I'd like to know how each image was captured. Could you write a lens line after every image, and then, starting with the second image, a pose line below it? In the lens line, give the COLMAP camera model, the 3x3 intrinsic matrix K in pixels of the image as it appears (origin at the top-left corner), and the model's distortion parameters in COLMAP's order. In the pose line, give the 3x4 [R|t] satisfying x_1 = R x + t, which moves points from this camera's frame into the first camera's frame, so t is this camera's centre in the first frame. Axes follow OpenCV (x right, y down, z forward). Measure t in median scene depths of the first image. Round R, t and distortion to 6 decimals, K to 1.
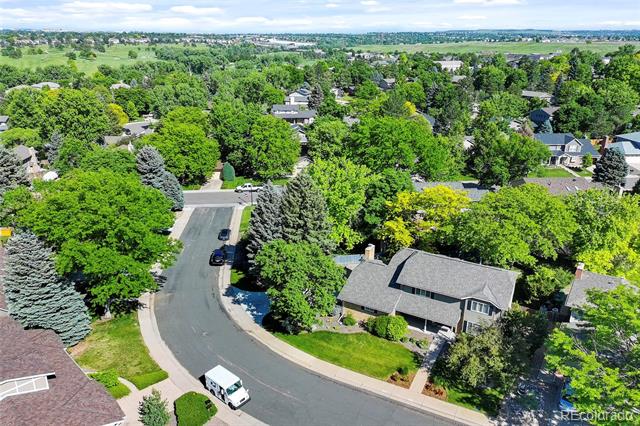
lens RADIAL K [[478.7, 0, 316.4], [0, 478.7, 210.8], [0, 0, 1]] dist [0.035709, -0.025767]
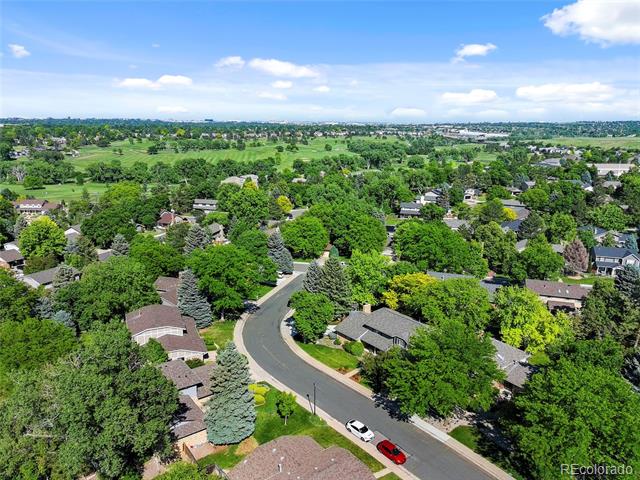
lens RADIAL K [[489.0, 0, 318.9], [0, 489.0, 241.7], [0, 0, 1]] dist [0.037897, -0.012191]
pose [[0.921683, 0.088985, -0.377600, 0.295281], [-0.128975, 0.988258, -0.081923, 0.010503], [0.365876, 0.124208, 0.922338, -0.326002]]
